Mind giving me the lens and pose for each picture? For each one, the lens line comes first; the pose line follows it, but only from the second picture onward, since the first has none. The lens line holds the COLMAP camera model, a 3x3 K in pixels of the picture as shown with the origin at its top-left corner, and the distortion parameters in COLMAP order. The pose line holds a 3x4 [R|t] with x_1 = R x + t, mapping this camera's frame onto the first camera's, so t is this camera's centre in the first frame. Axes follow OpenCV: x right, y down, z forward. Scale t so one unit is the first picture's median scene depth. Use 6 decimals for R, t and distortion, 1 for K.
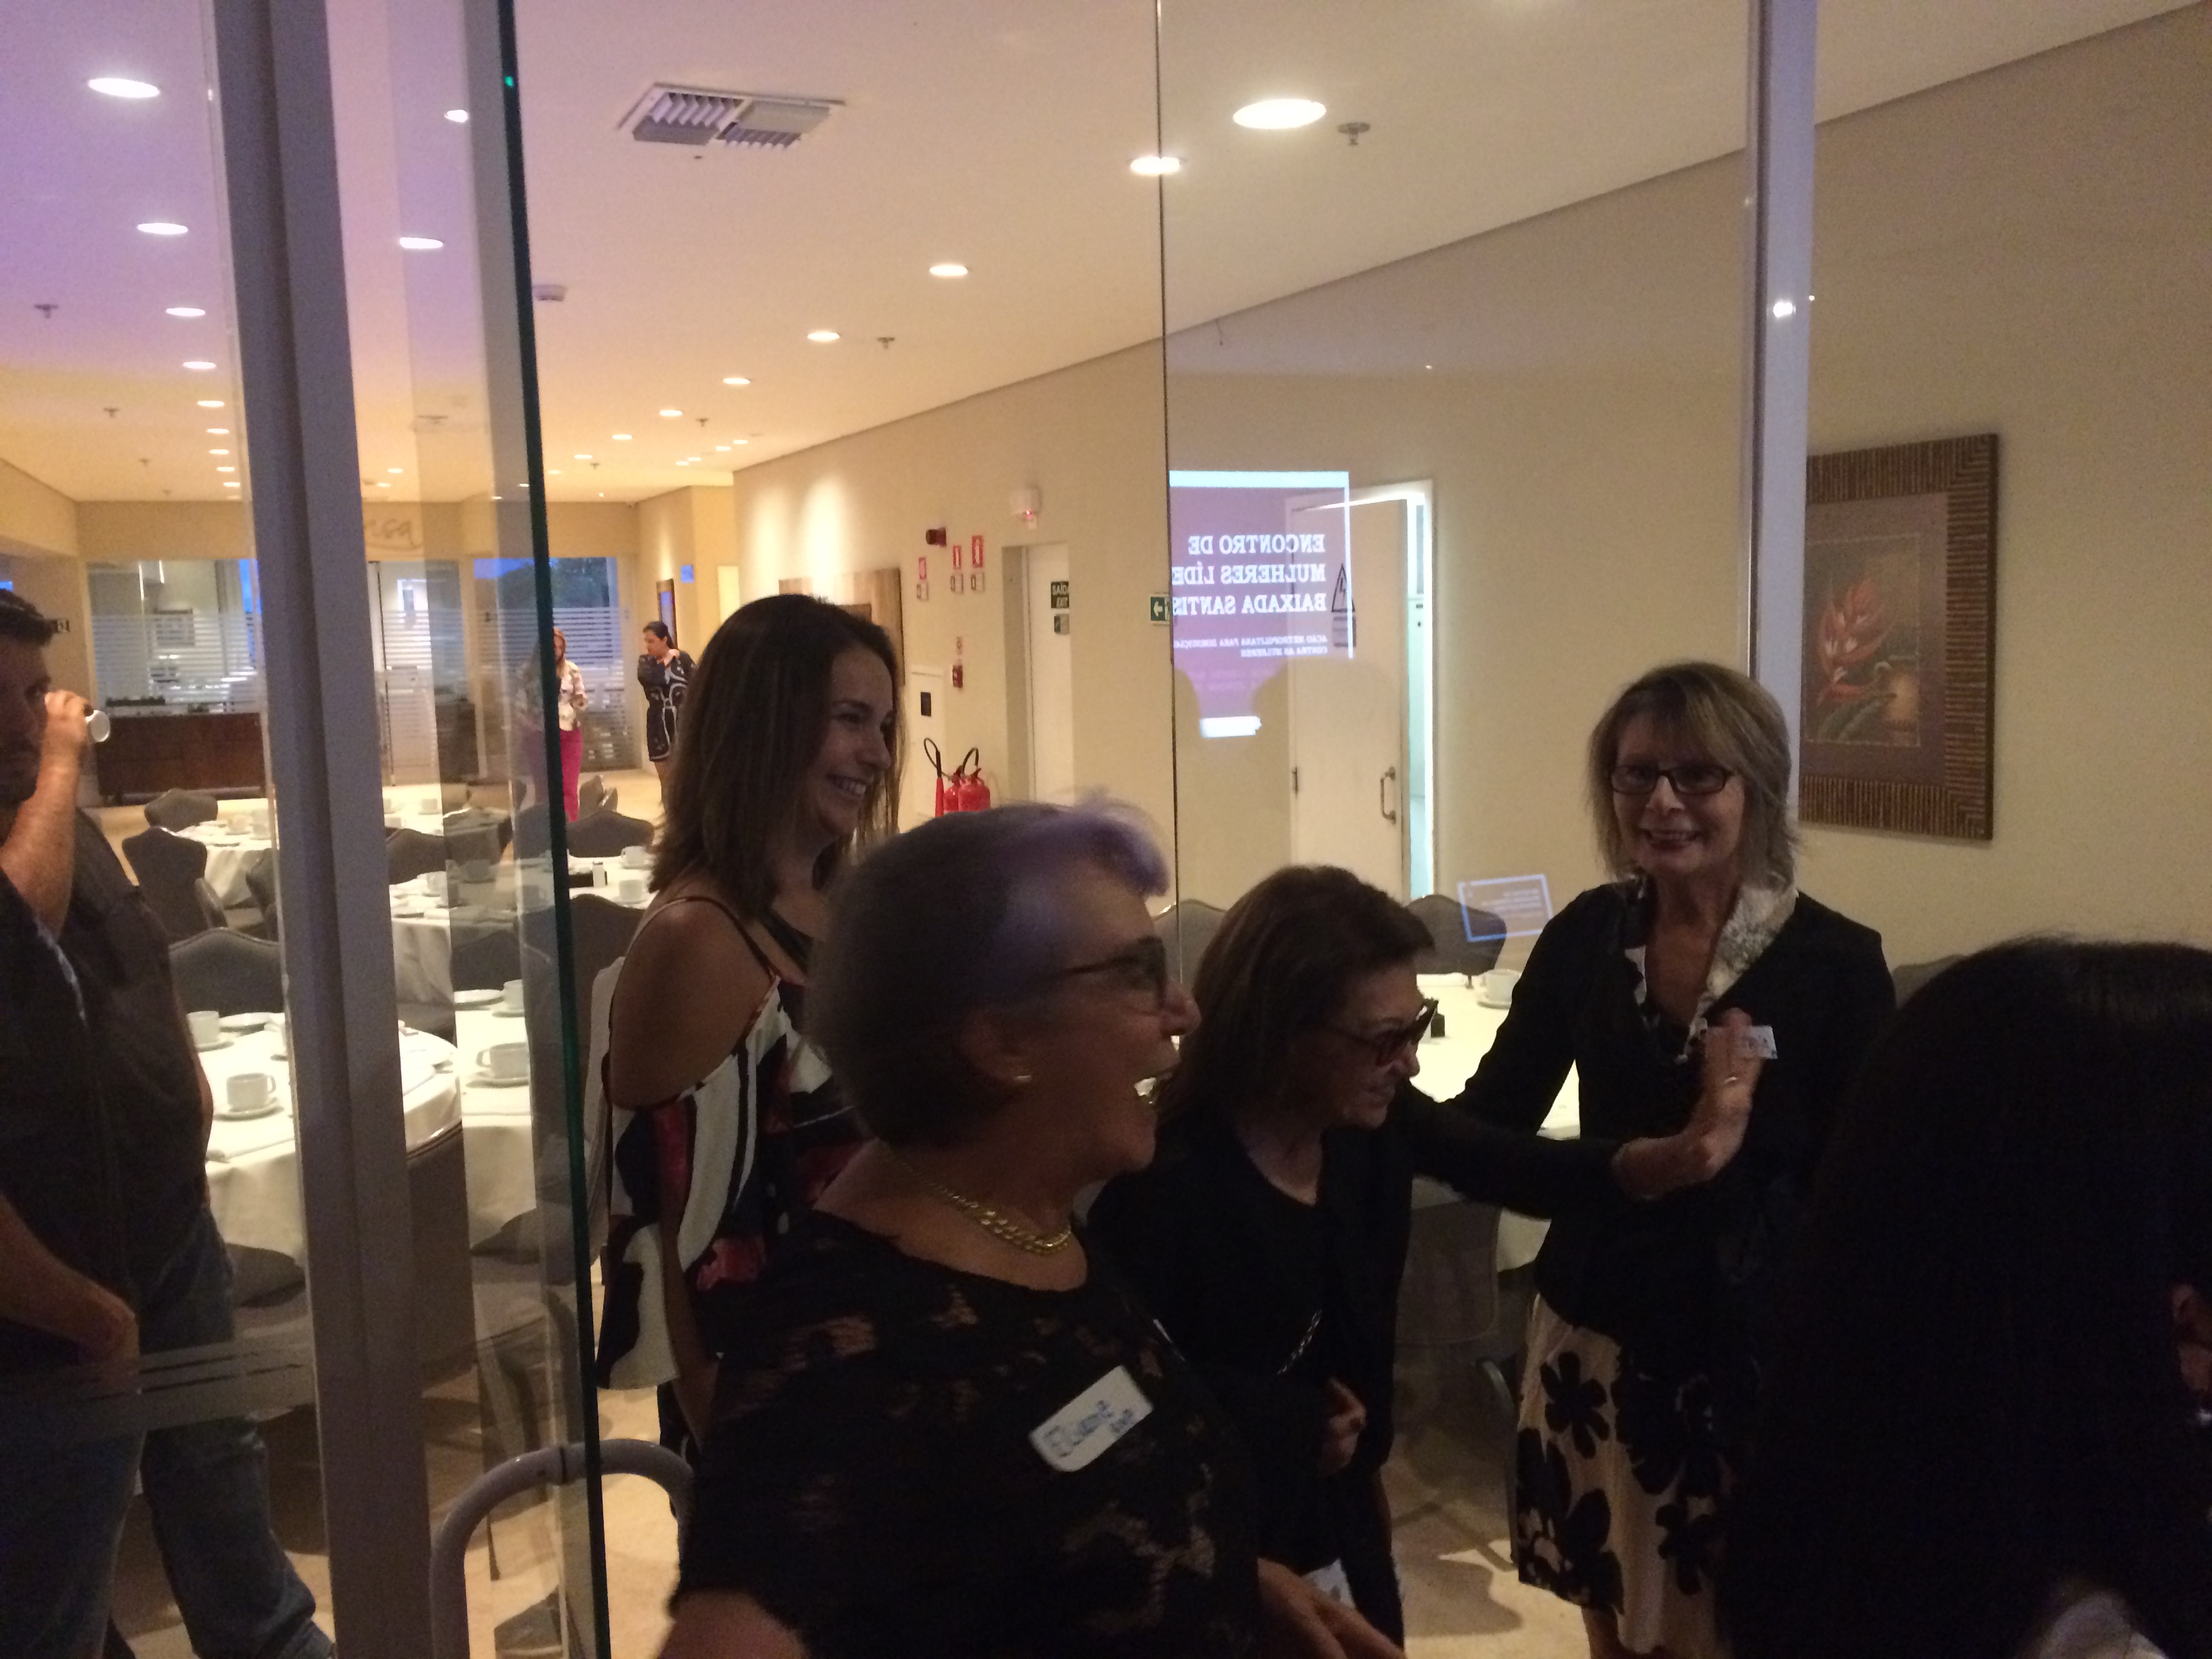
lens RADIAL K [[1890.3, 0, 1106.0], [0, 1890.3, 829.5], [0, 0, 1]] dist [0.023665, -0.006376]
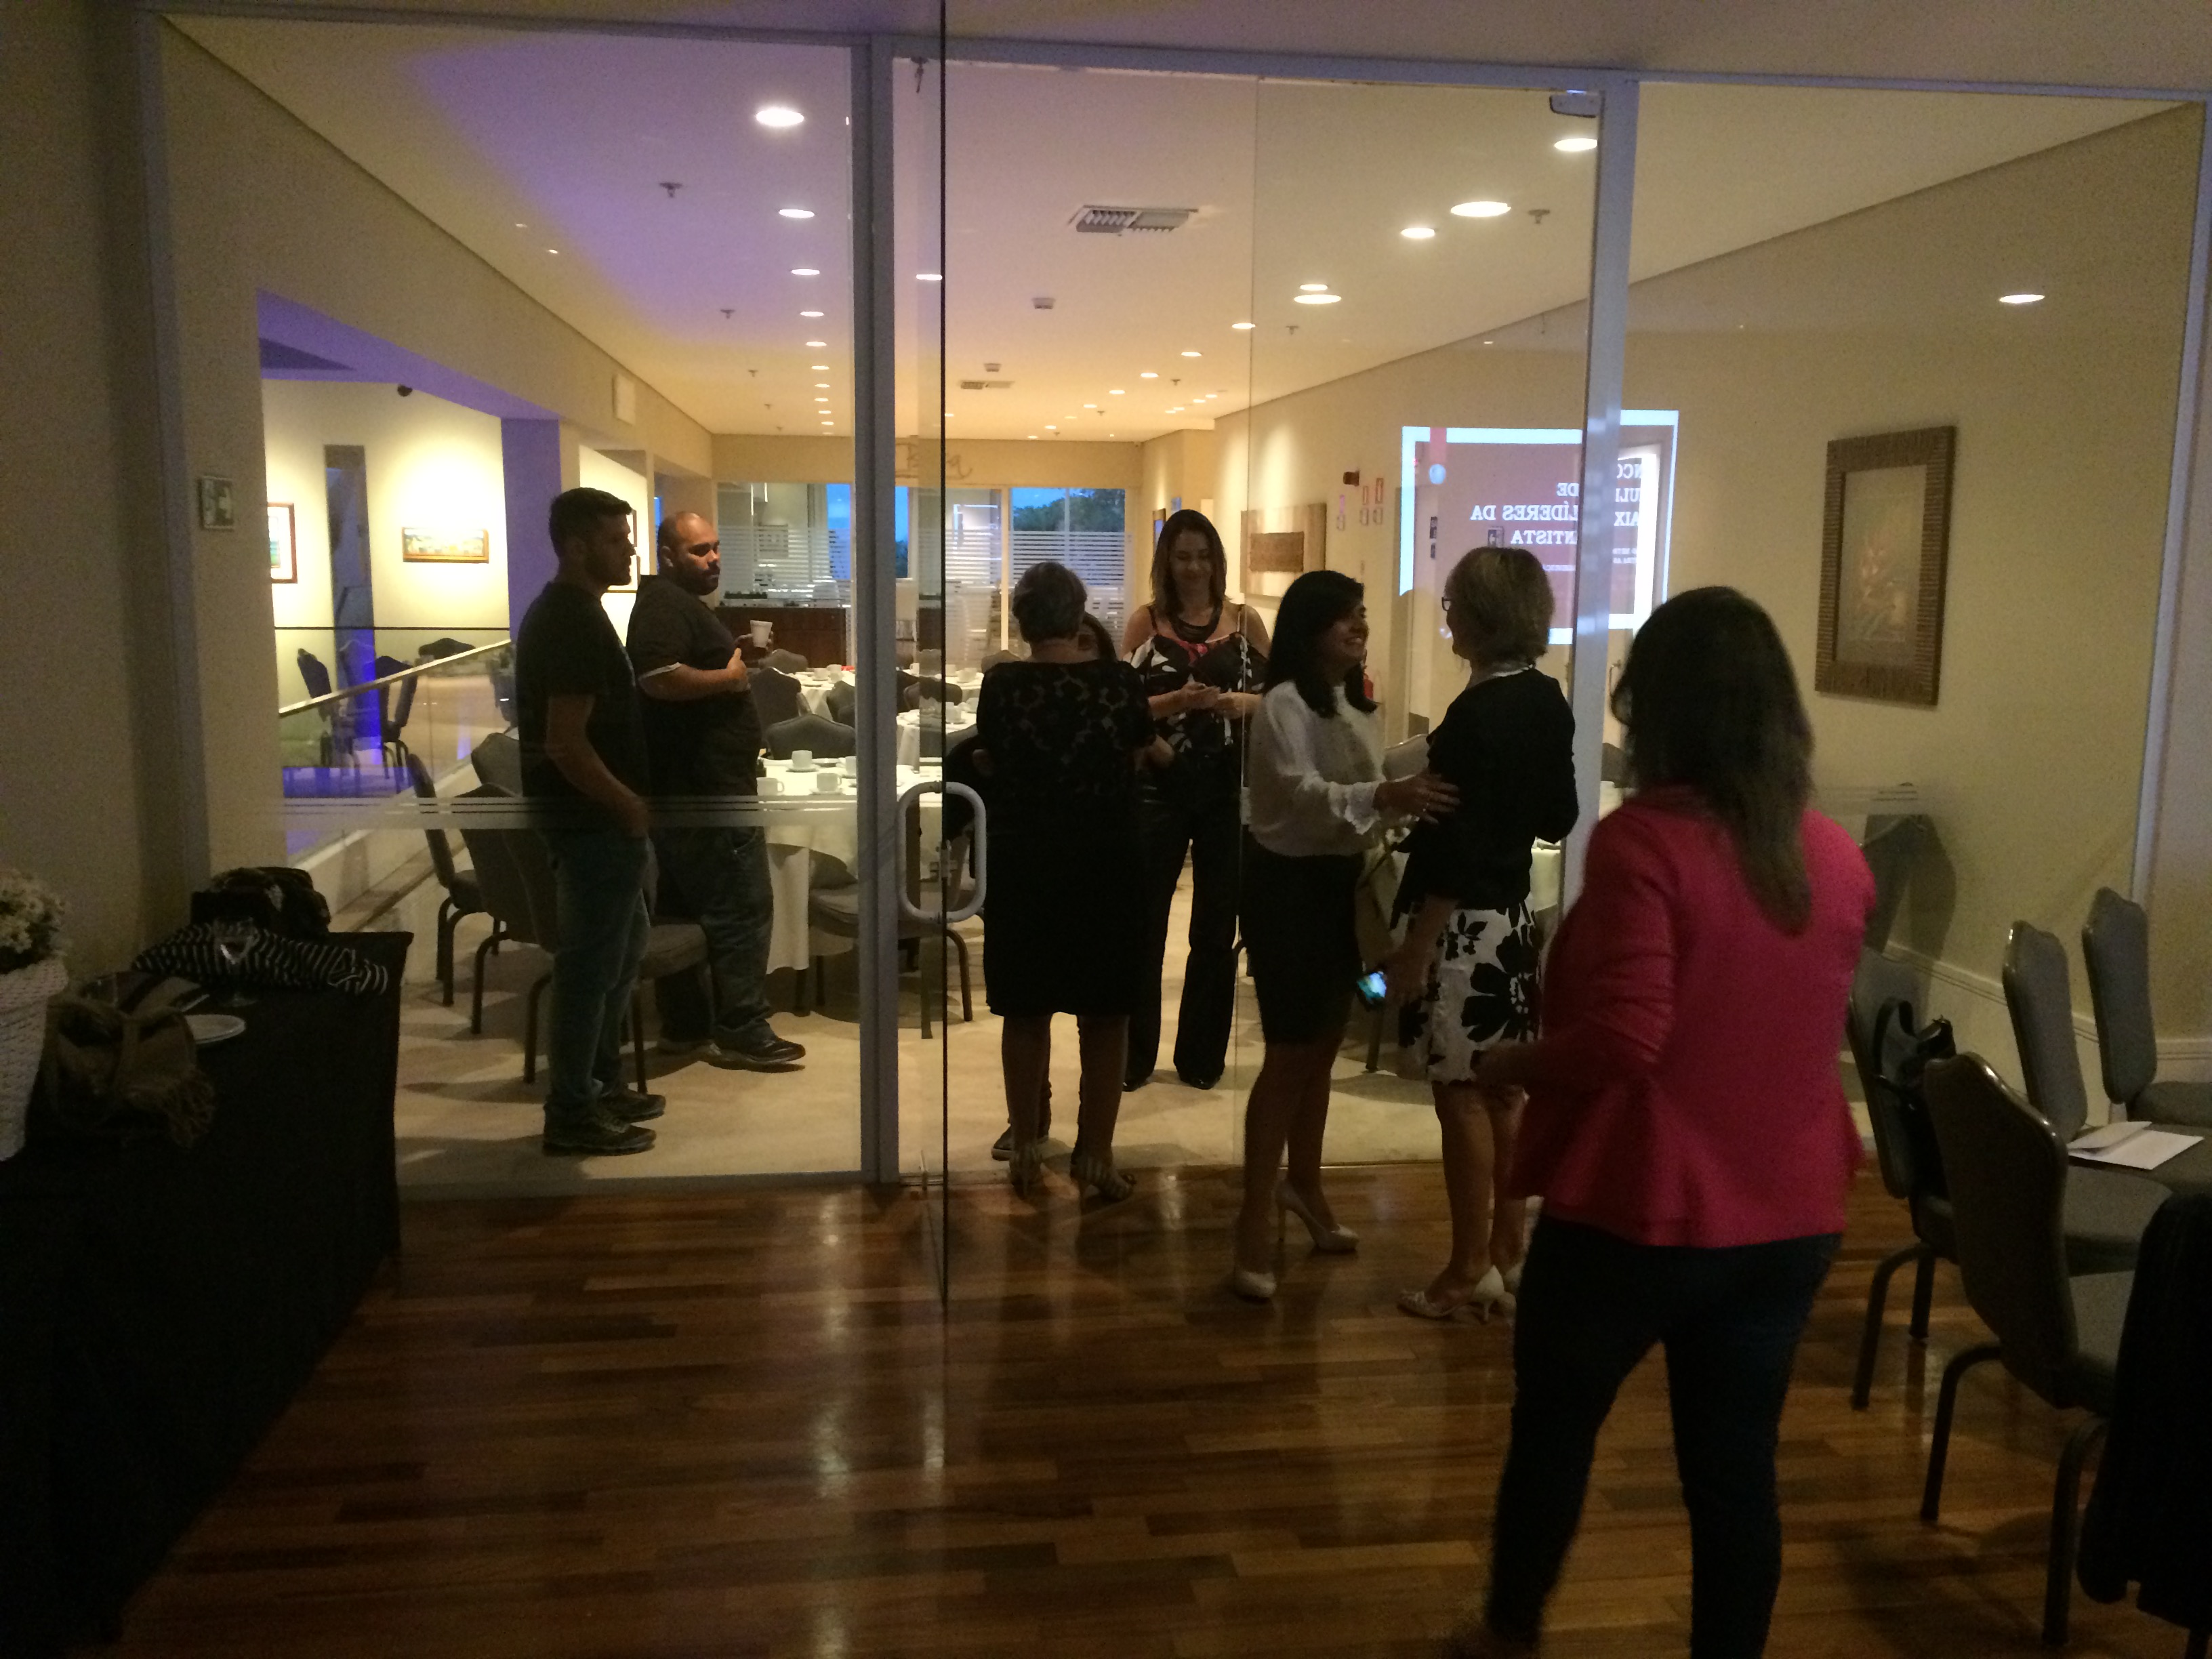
lens RADIAL K [[1890.3, 0, 1106.0], [0, 1890.3, 829.5], [0, 0, 1]] dist [0.023665, -0.006376]
pose [[0.961132, 0.073698, -0.266072, 0.119121], [-0.065131, 0.997038, 0.040895, 0.039566], [0.268298, -0.021976, 0.963085, -0.277014]]
